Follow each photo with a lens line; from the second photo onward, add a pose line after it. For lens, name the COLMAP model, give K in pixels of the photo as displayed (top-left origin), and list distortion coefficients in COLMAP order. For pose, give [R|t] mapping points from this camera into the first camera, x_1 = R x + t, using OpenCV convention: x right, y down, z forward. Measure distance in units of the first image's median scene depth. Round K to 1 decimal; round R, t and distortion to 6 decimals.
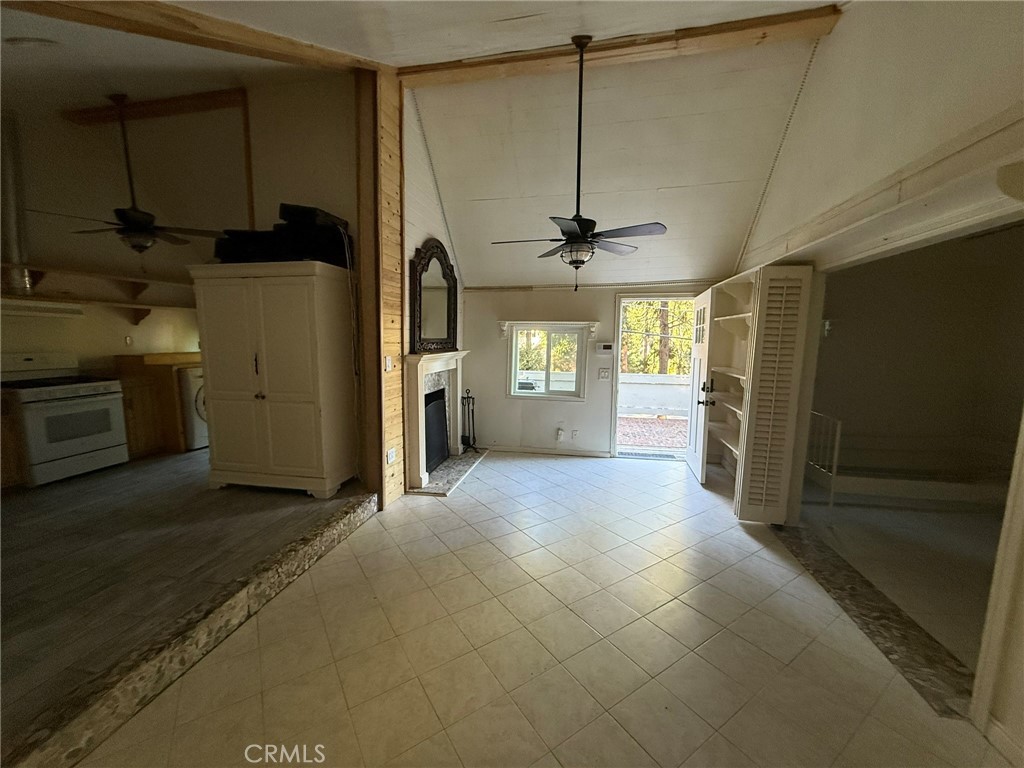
lens RADIAL K [[407.5, 0, 509.8], [0, 407.5, 386.9], [0, 0, 1]] dist [0.000066, 0.000086]
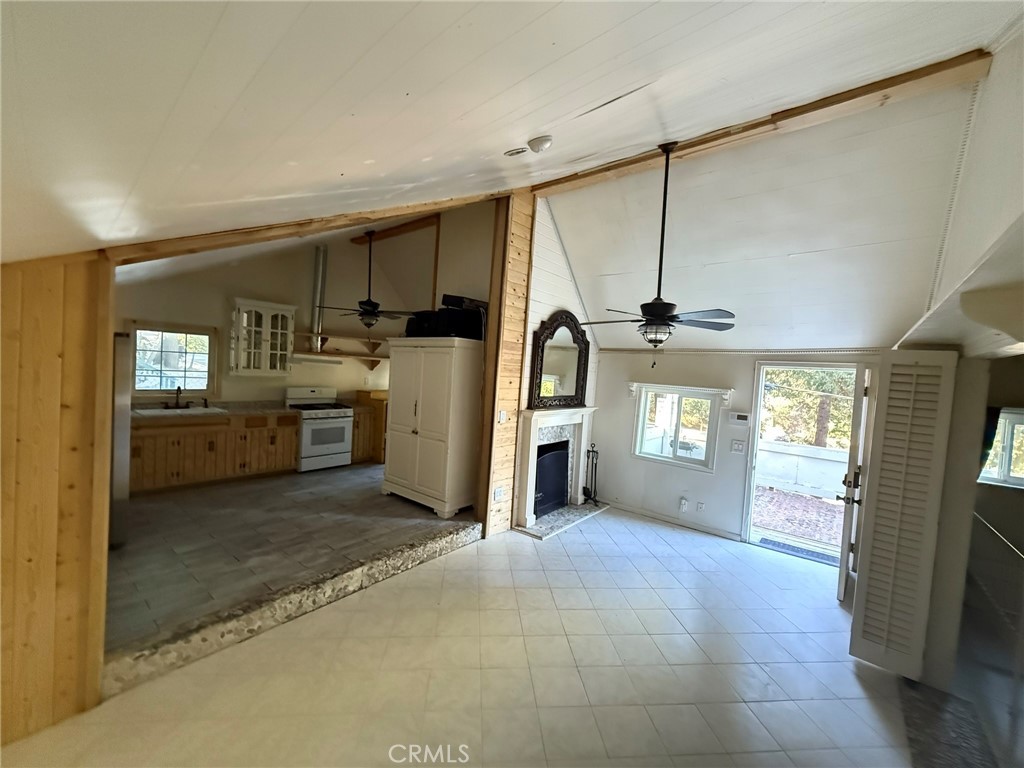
lens RADIAL K [[407.7, 0, 512.0], [0, 407.7, 384.0], [0, 0, 1]] dist [0.001261, 0.000107]
pose [[0.883768, 0.061081, -0.463922, 0.266486], [-0.109224, 0.990984, -0.077596, -0.058390], [0.454999, 0.119249, 0.882471, -0.068998]]
